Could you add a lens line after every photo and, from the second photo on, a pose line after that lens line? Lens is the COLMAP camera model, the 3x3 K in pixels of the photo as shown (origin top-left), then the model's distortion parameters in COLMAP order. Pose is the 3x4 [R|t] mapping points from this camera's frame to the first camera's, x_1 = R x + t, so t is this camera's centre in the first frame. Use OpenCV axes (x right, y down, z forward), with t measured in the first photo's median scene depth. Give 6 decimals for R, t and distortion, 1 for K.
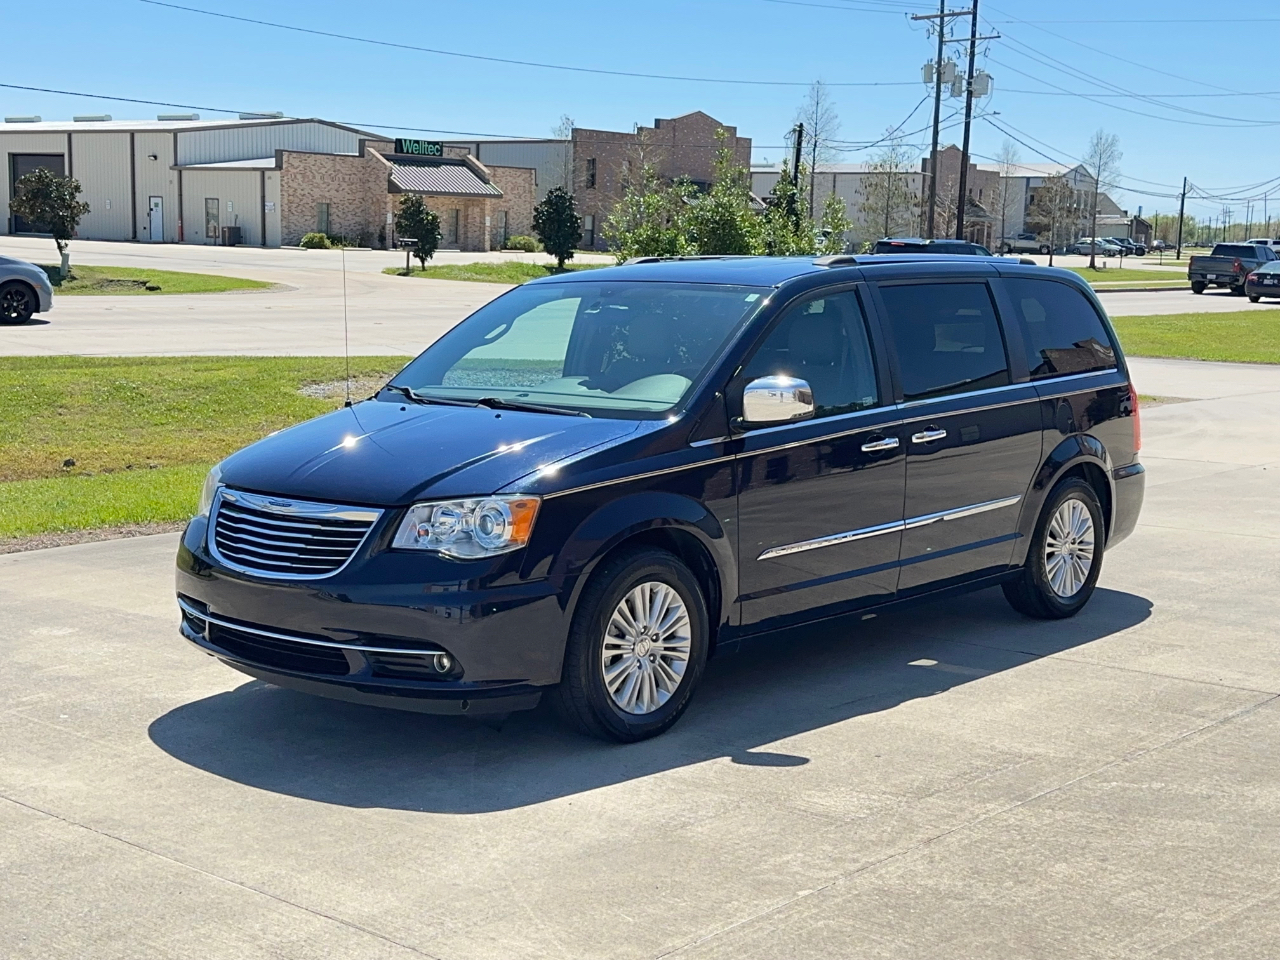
lens RADIAL K [[1756.5, 0, 637.2], [0, 1756.5, 481.0], [0, 0, 1]] dist [0.197365, -0.425779]
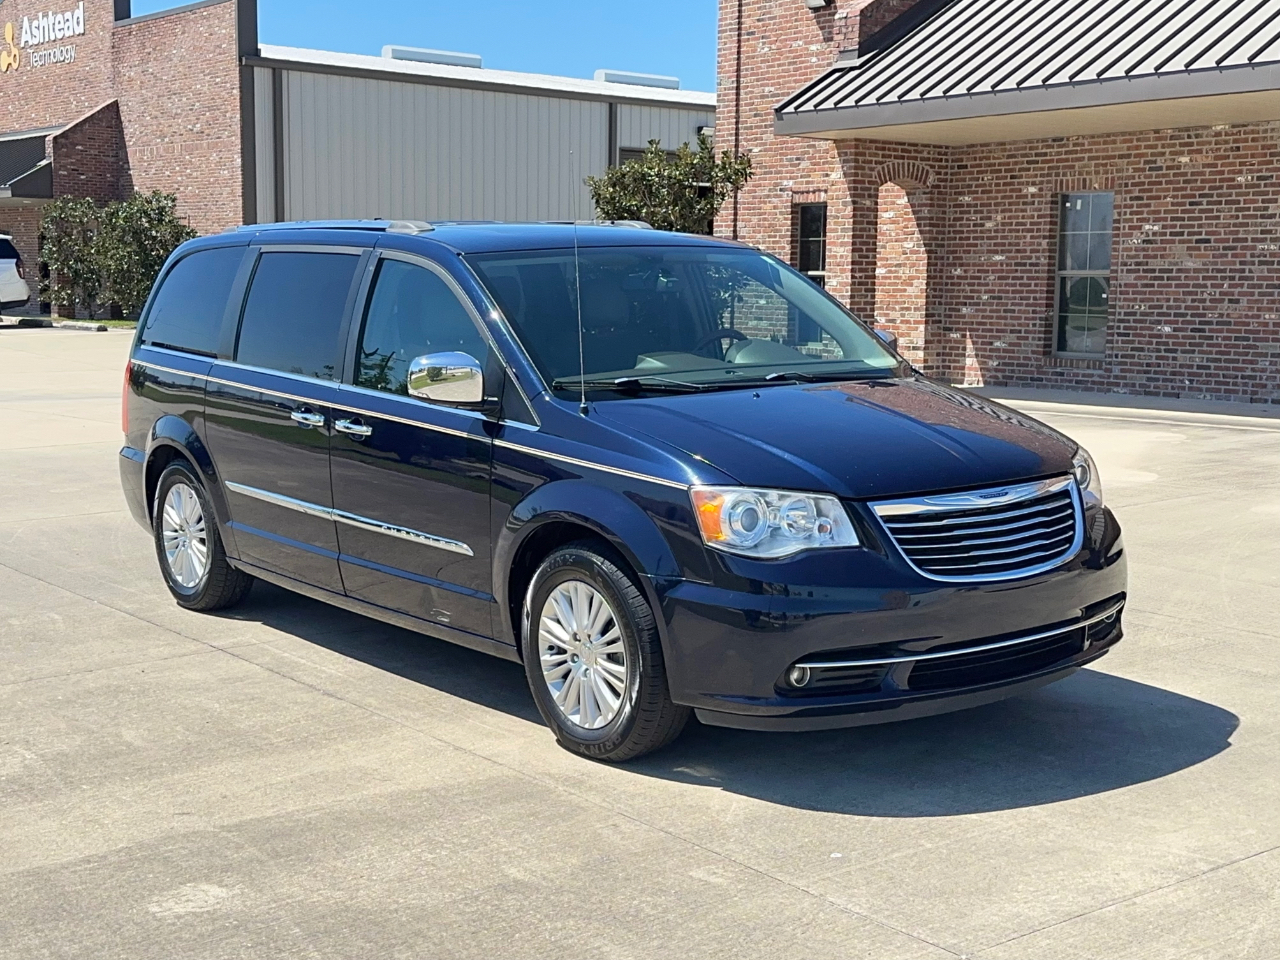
lens RADIAL K [[1769.1, 0, 640.0], [0, 1769.1, 480.0], [0, 0, 1]] dist [0.209951, -0.442560]
pose [[0.184680, -0.131171, 0.974006, -0.908243], [0.124513, 0.986190, 0.109203, -0.093884], [-0.974879, 0.101108, 0.198462, 0.823037]]
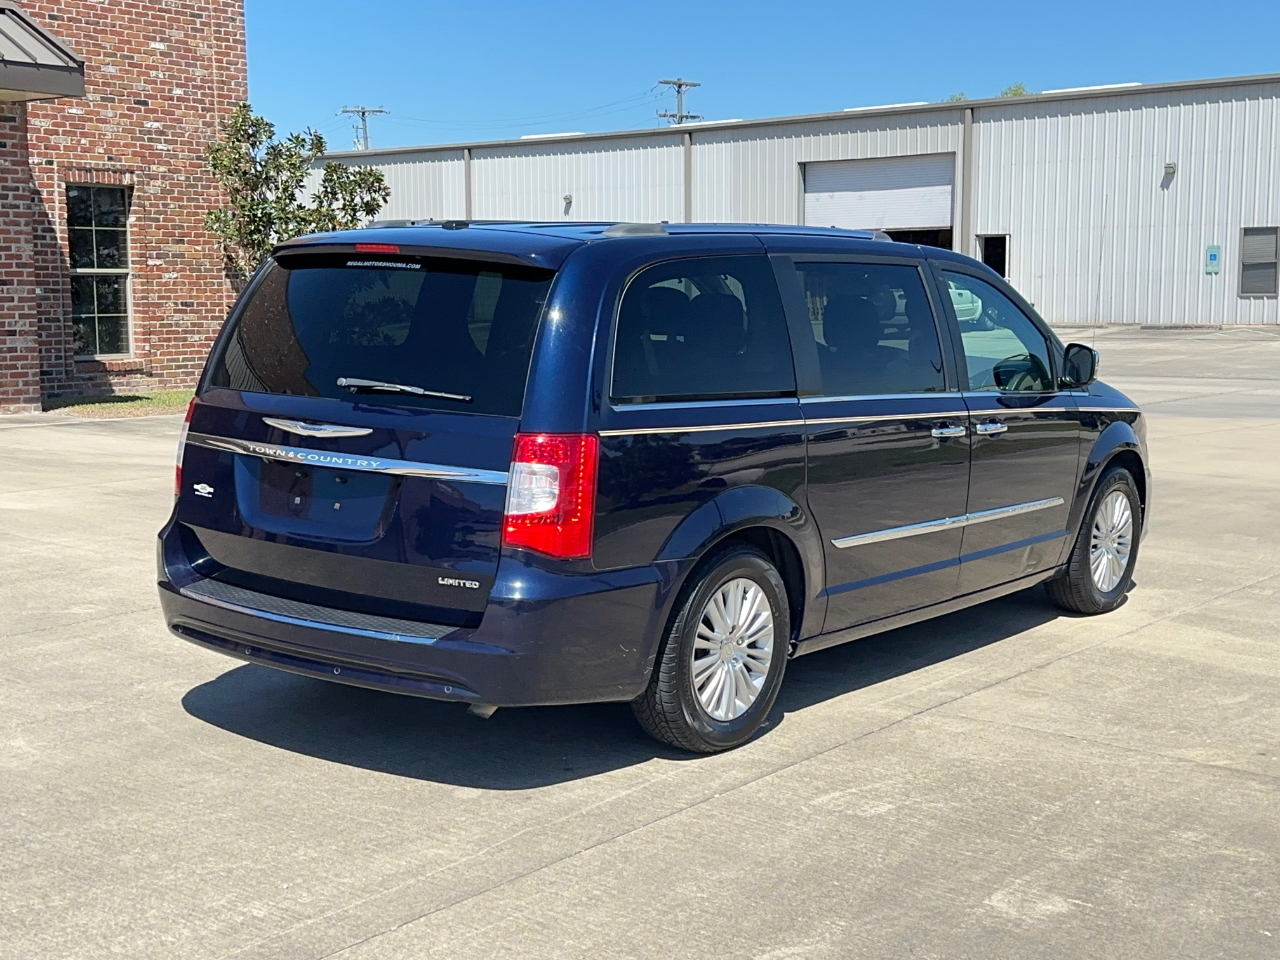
lens RADIAL K [[1756.5, 0, 637.2], [0, 1756.5, 481.0], [0, 0, 1]] dist [0.197365, -0.425779]
pose [[-0.996559, -0.012842, -0.081884, 0.203443], [-0.032518, 0.969292, 0.243752, -0.237730], [0.076239, 0.245576, -0.966375, 2.045700]]
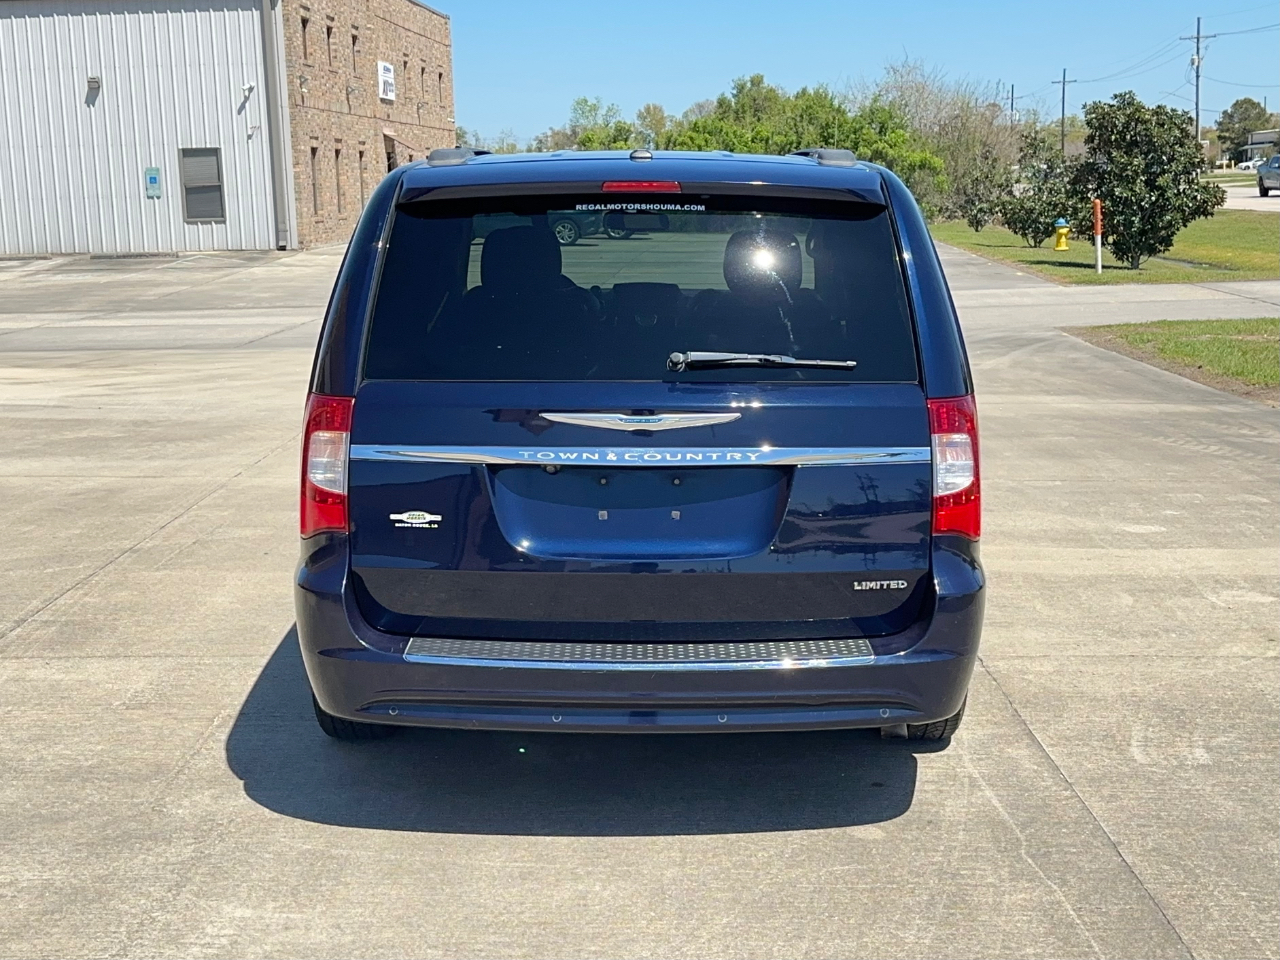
lens RADIAL K [[1885.7, 0, 637.2], [0, 1885.7, 481.2], [0, 0, 1]] dist [0.151477, -0.140463]
pose [[-0.747117, 0.099872, -0.657146, 0.685257], [-0.079622, 0.968082, 0.237651, -0.201882], [0.659906, 0.229876, -0.715319, 1.762252]]
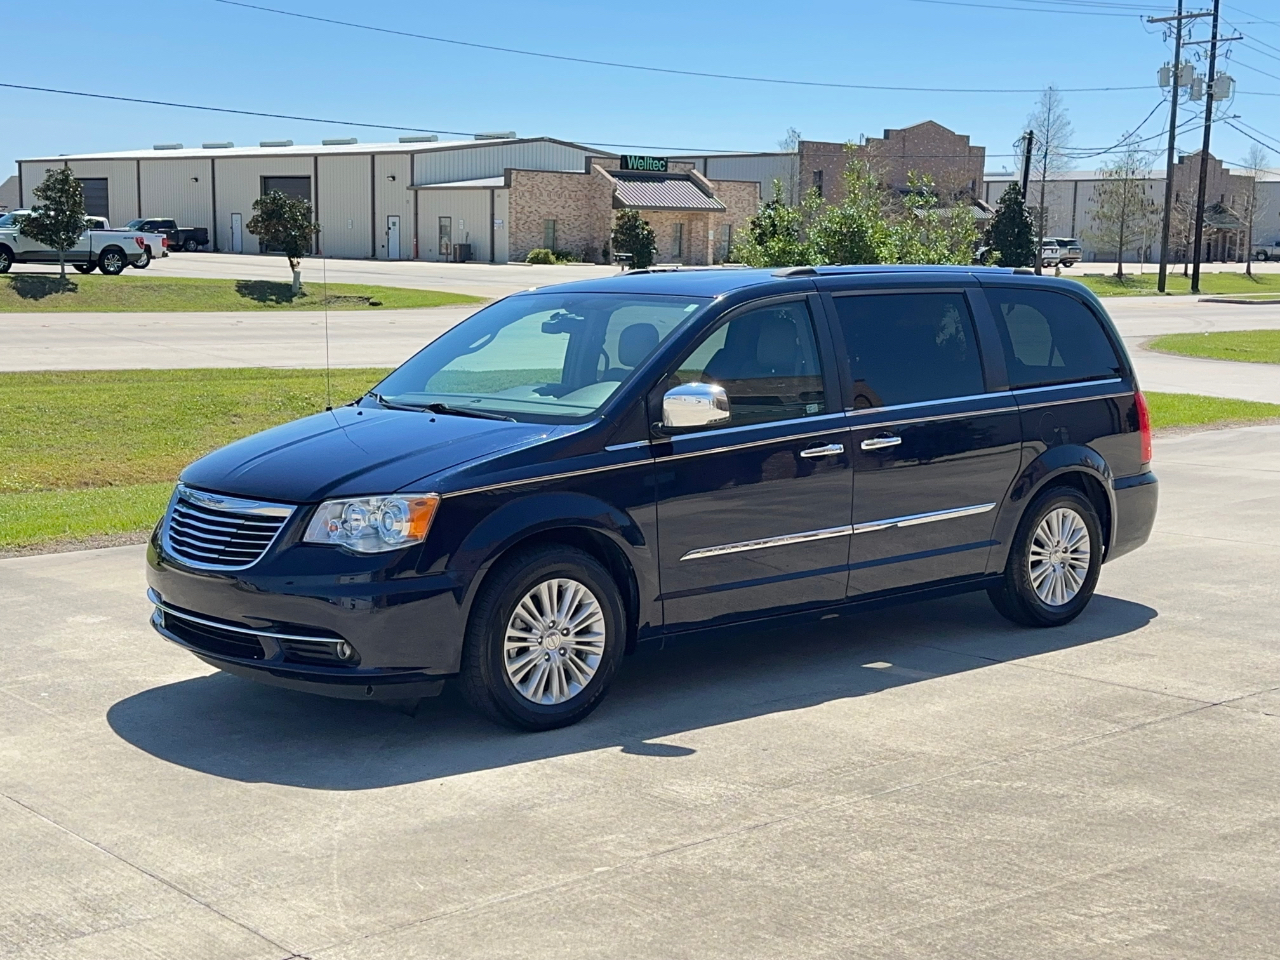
lens RADIAL K [[1756.5, 0, 637.2], [0, 1756.5, 481.0], [0, 0, 1]] dist [0.197365, -0.425779]
pose [[0.991040, 0.009641, -0.133214, 0.161691], [-0.010614, 0.999922, -0.006599, 0.004739], [0.133140, 0.007954, 0.991065, -0.028290]]
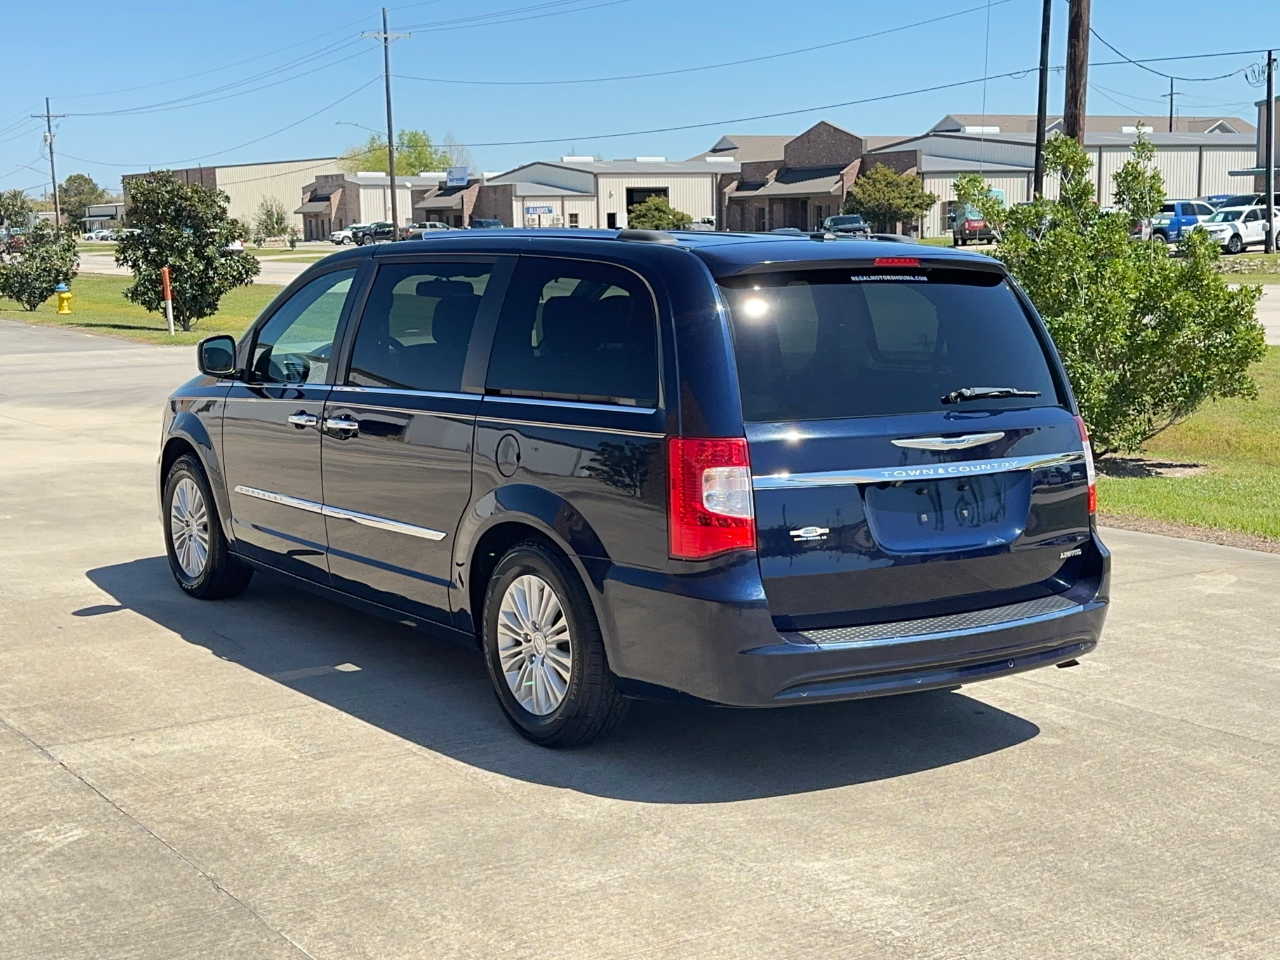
lens RADIAL K [[1756.5, 0, 637.2], [0, 1756.5, 481.0], [0, 0, 1]] dist [0.197365, -0.425779]
pose [[-0.232329, 0.117874, -0.965468, 1.031109], [-0.120950, 0.981423, 0.148927, -0.153754], [0.965088, 0.151374, -0.213756, 1.351921]]
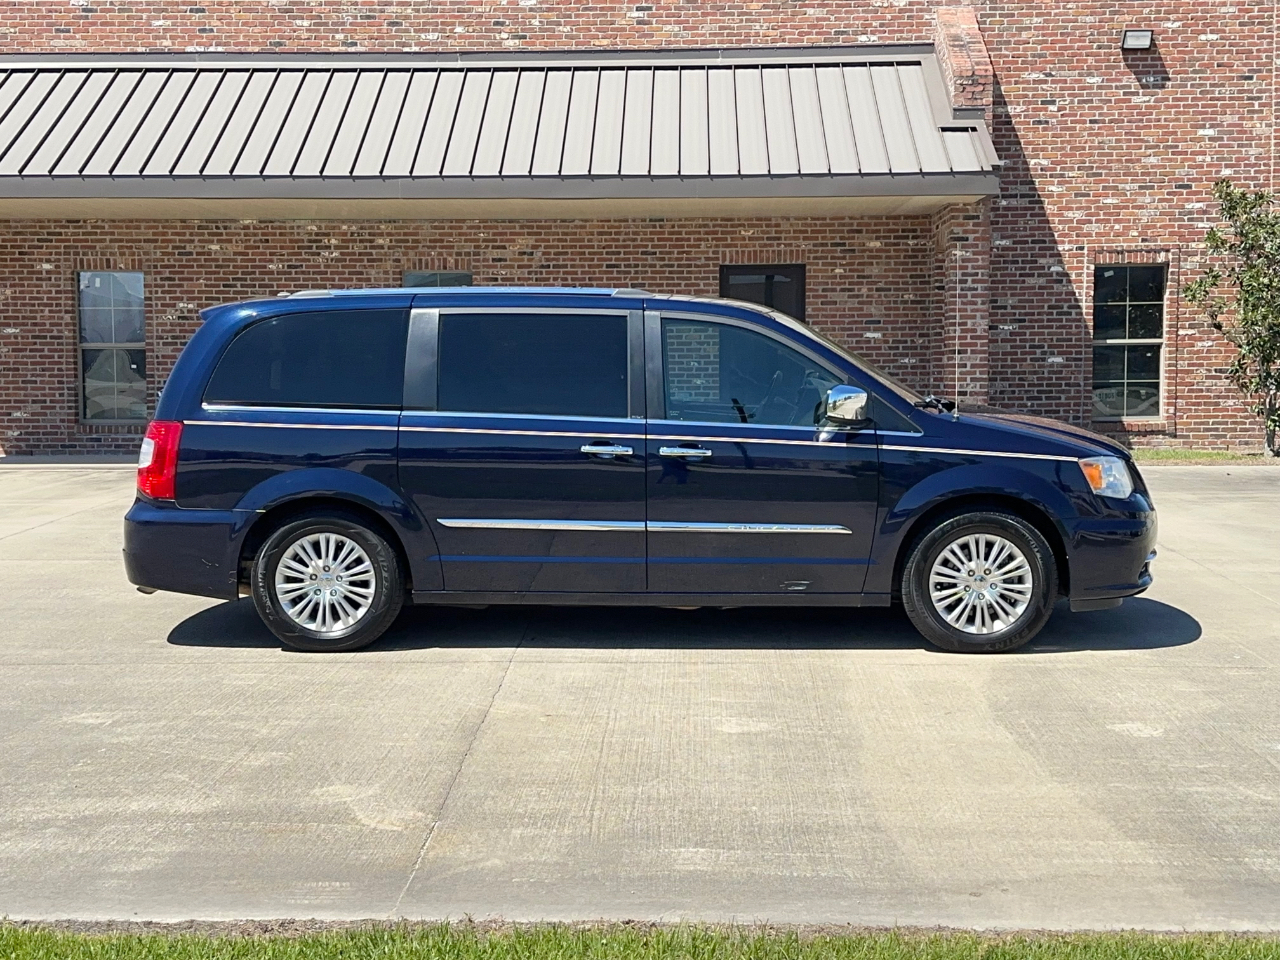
lens RADIAL K [[1756.5, 0, 637.2], [0, 1756.5, 481.0], [0, 0, 1]] dist [0.197365, -0.425779]
pose [[-0.643759, -0.069084, 0.762104, -0.886730], [0.092541, 0.981579, 0.167150, -0.209821], [-0.759612, 0.178130, -0.625507, 1.854895]]
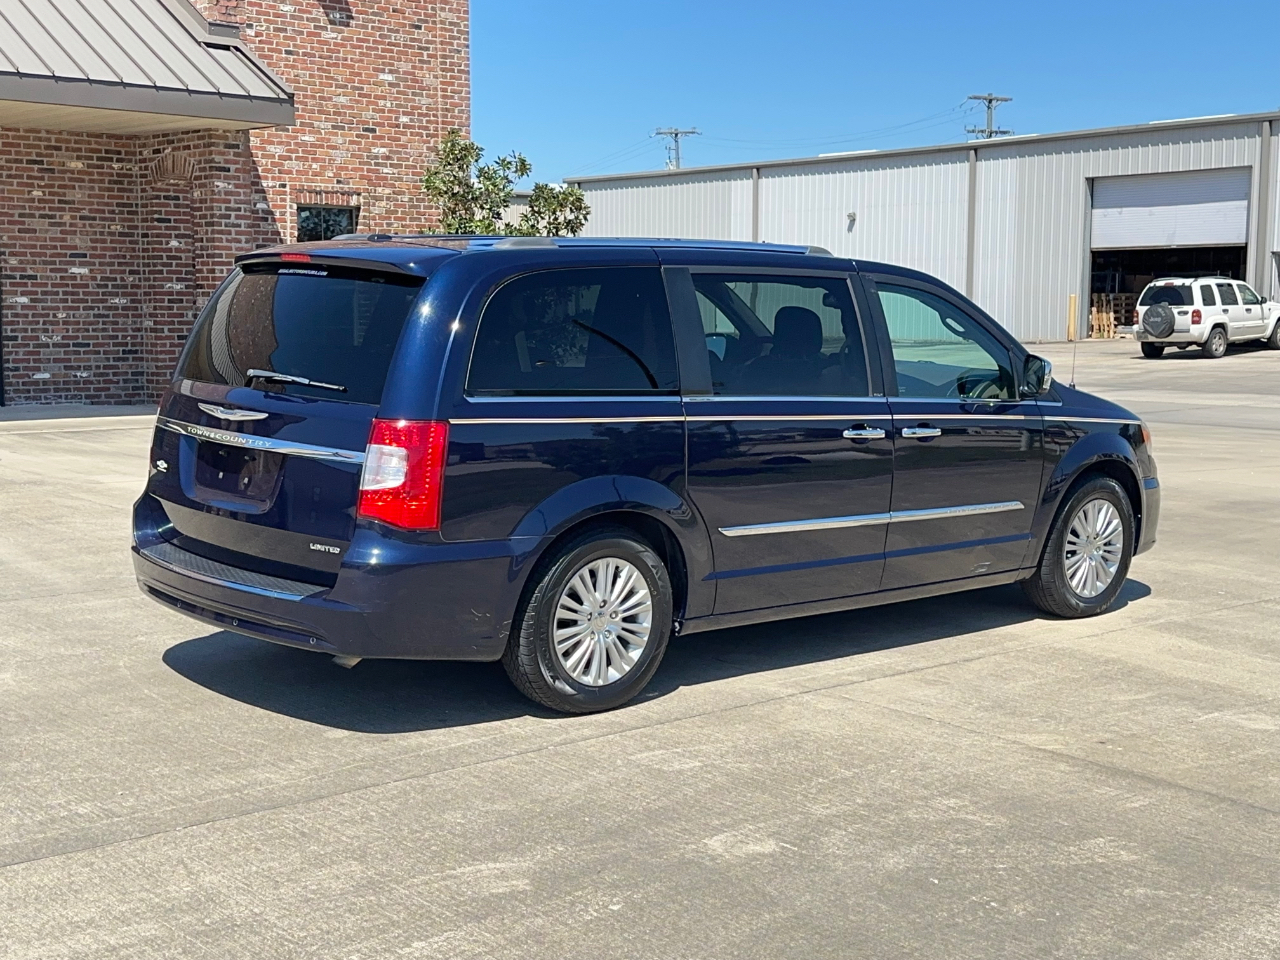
lens RADIAL K [[1756.5, 0, 637.2], [0, 1756.5, 481.0], [0, 0, 1]] dist [0.197365, -0.425779]
pose [[-0.993971, -0.040746, 0.101791, -0.005606], [-0.015399, 0.971060, 0.238337, -0.249616], [-0.108557, 0.235333, -0.965833, 2.128821]]
